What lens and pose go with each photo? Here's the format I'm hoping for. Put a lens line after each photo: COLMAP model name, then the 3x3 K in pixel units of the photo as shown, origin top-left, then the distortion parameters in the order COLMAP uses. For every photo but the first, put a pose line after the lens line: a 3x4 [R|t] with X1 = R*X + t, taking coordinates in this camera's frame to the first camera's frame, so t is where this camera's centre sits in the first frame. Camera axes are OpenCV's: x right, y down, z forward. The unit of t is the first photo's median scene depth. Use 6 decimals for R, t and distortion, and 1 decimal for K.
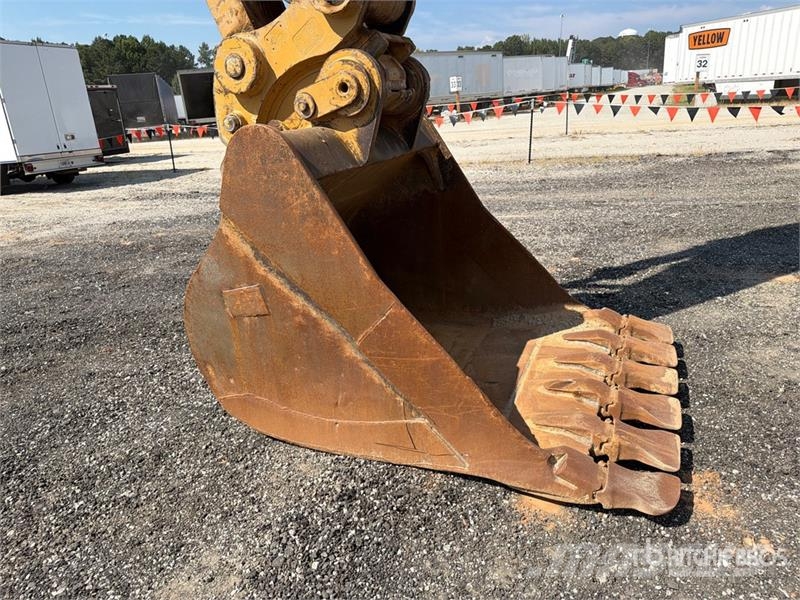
lens RADIAL K [[567.8, 0, 405.8], [0, 567.8, 299.0], [0, 0, 1]] dist [0.044915, -0.064141]
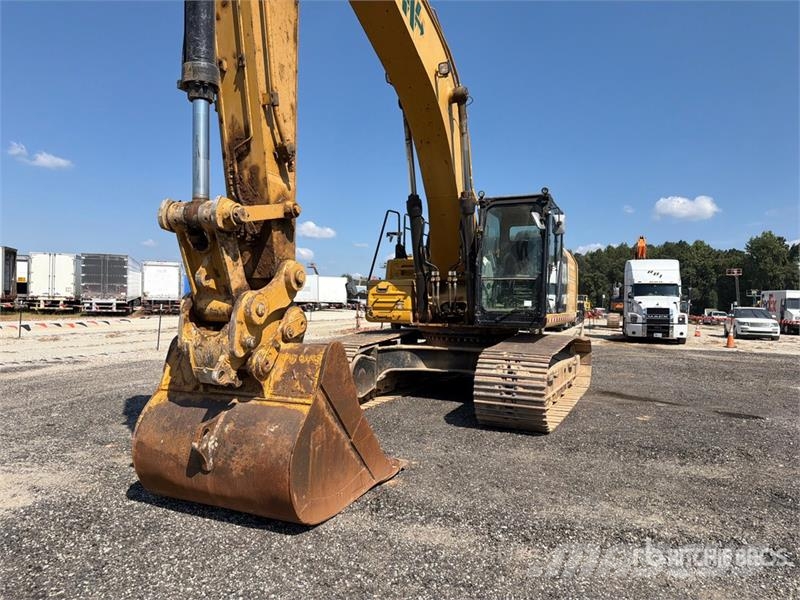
lens RADIAL K [[561.7, 0, 399.4], [0, 561.7, 304.8], [0, 0, 1]] dist [0.115847, -0.171977]
pose [[0.016992, 0.059449, 0.998087, -0.442057], [0.303354, 0.950872, -0.061801, -0.042674], [-0.952727, 0.303823, -0.001877, 0.134343]]
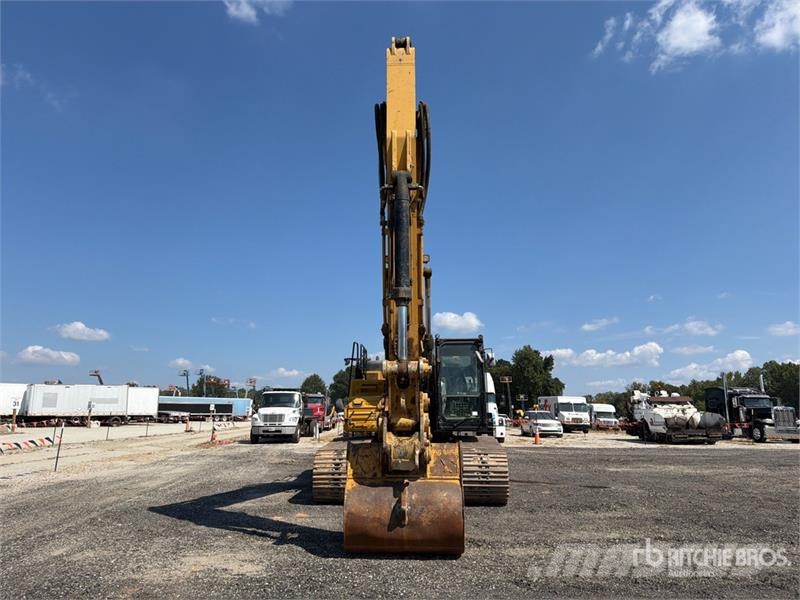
lens RADIAL K [[561.0, 0, 394.0], [0, 561.0, 301.4], [0, 0, 1]] dist [0.119282, -0.173791]
pose [[-0.325261, 0.243305, 0.913788, -0.682720], [0.327561, 0.935495, -0.132490, -0.149179], [-0.887079, 0.256227, -0.383977, 0.472891]]
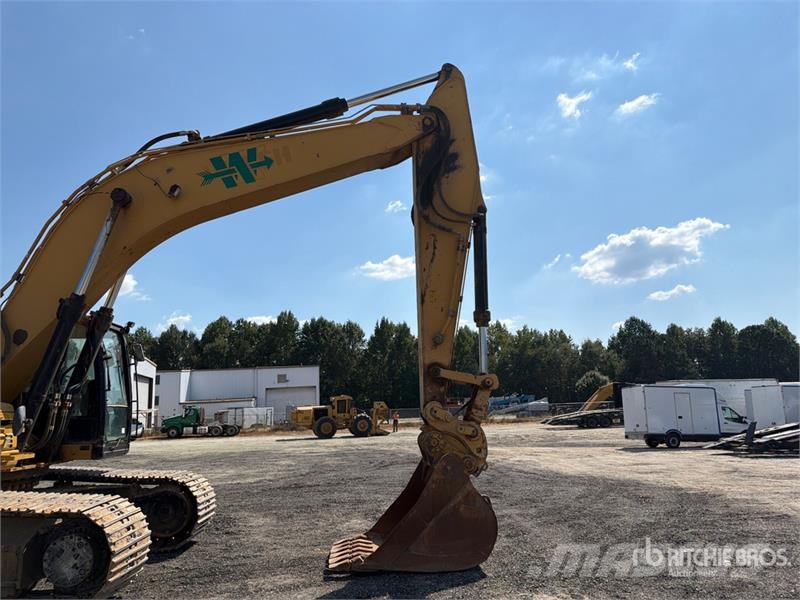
lens RADIAL K [[567.8, 0, 405.8], [0, 567.8, 299.0], [0, 0, 1]] dist [0.044915, -0.064141]
pose [[-0.888834, -0.012033, -0.458072, 0.341921], [-0.075490, 0.989842, 0.120478, -0.343063], [0.451969, 0.141665, -0.880713, 0.812596]]
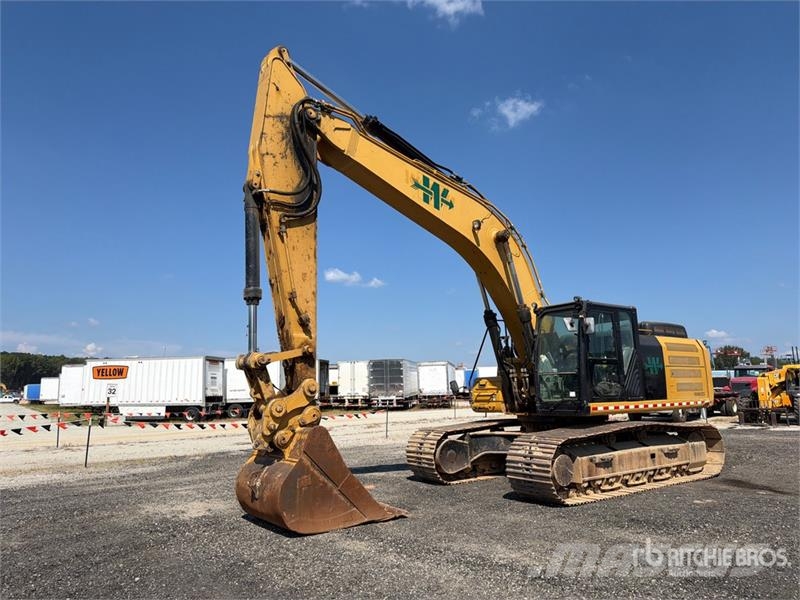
lens RADIAL K [[562.0, 0, 400.0], [0, 562.0, 300.0], [0, 0, 1]] dist [0.165836, -0.343560]
pose [[0.514150, 0.189467, 0.836512, -0.604684], [0.268113, 0.890917, -0.366582, 0.087070], [-0.814718, 0.412758, 0.407267, -0.241743]]
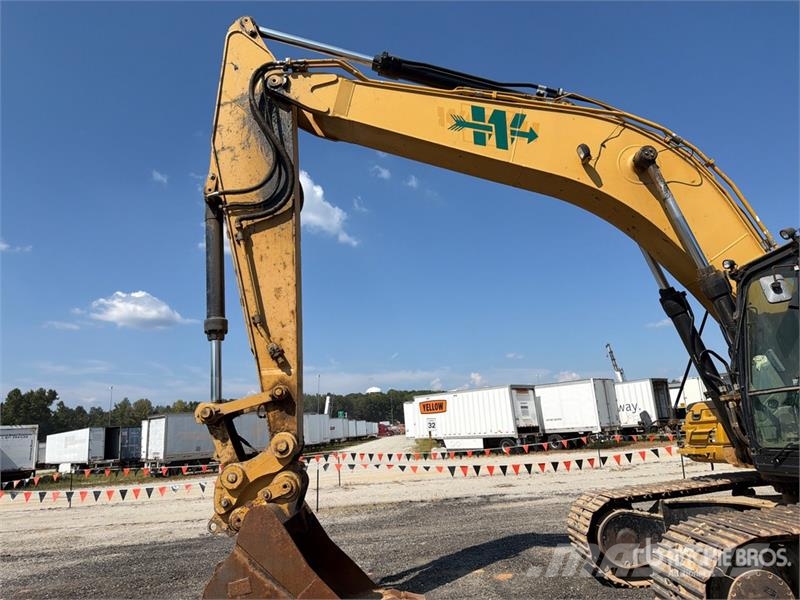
lens RADIAL K [[561.5, 0, 391.3], [0, 561.5, 304.2], [0, 0, 1]] dist [0.116059, -0.214702]
pose [[0.931846, 0.083946, 0.353011, -0.127663], [0.123787, 0.840963, -0.526744, 0.066343], [-0.341087, 0.534542, 0.773256, -0.308975]]
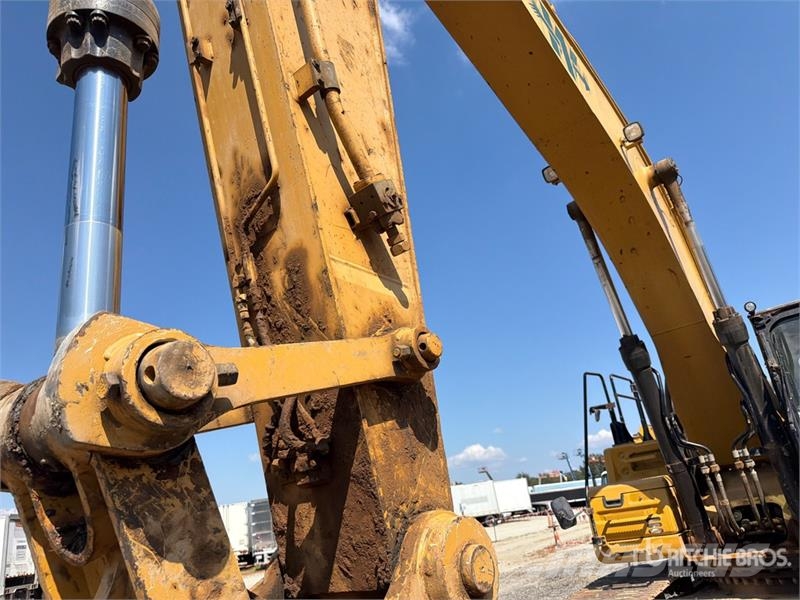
lens RADIAL K [[577.8, 0, 400.0], [0, 577.8, 300.0], [0, 0, 1]] dist [-0.001582, -0.004646]
pose [[0.320195, 0.360663, 0.876012, -0.161168], [0.406468, 0.782955, -0.470920, -0.103868], [-0.855721, 0.506857, 0.104101, 0.170245]]
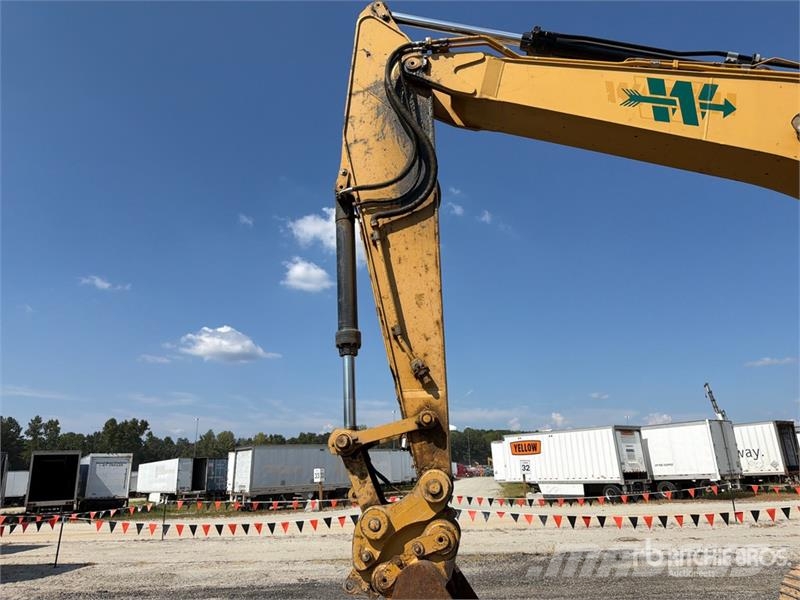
lens RADIAL K [[563.5, 0, 391.9], [0, 563.5, 295.4], [0, 0, 1]] dist [0.078049, -0.128136]
pose [[0.969538, 0.104920, 0.221334, -0.164641], [0.051314, 0.796560, -0.602377, 0.027462], [-0.239507, 0.595385, 0.766911, -0.200768]]
